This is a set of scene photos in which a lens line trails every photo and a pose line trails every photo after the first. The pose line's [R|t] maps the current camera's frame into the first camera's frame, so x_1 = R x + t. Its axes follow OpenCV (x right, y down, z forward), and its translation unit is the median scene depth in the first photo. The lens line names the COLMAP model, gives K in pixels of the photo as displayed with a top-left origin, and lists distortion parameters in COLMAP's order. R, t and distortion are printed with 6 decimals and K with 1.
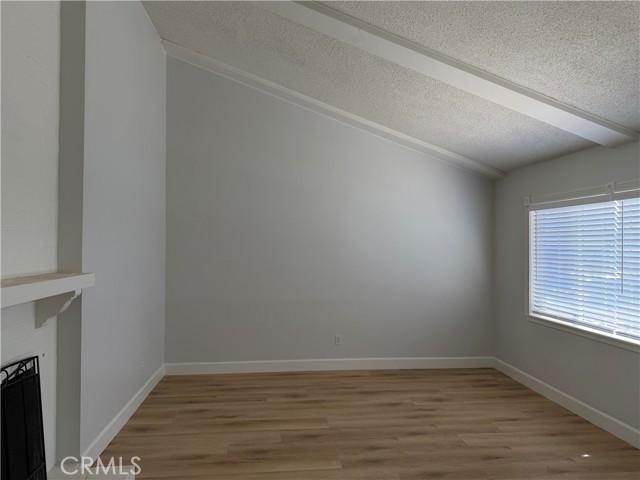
lens RADIAL K [[449.2, 0, 318.5], [0, 449.2, 237.3], [0, 0, 1]] dist [0.048846, -0.064743]
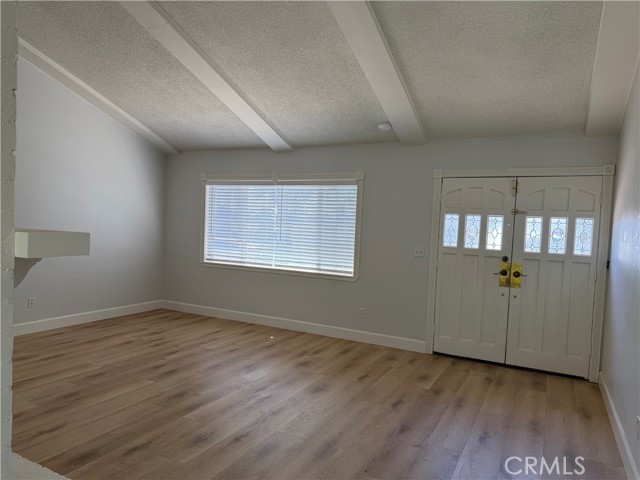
lens RADIAL K [[449.2, 0, 320.0], [0, 449.2, 244.9], [0, 0, 1]] dist [0.048846, -0.064743]
pose [[0.554066, -0.023383, 0.832144, -0.588796], [-0.052094, 0.996672, 0.062692, 0.023519], [-0.830841, -0.078085, 0.551004, -0.033926]]
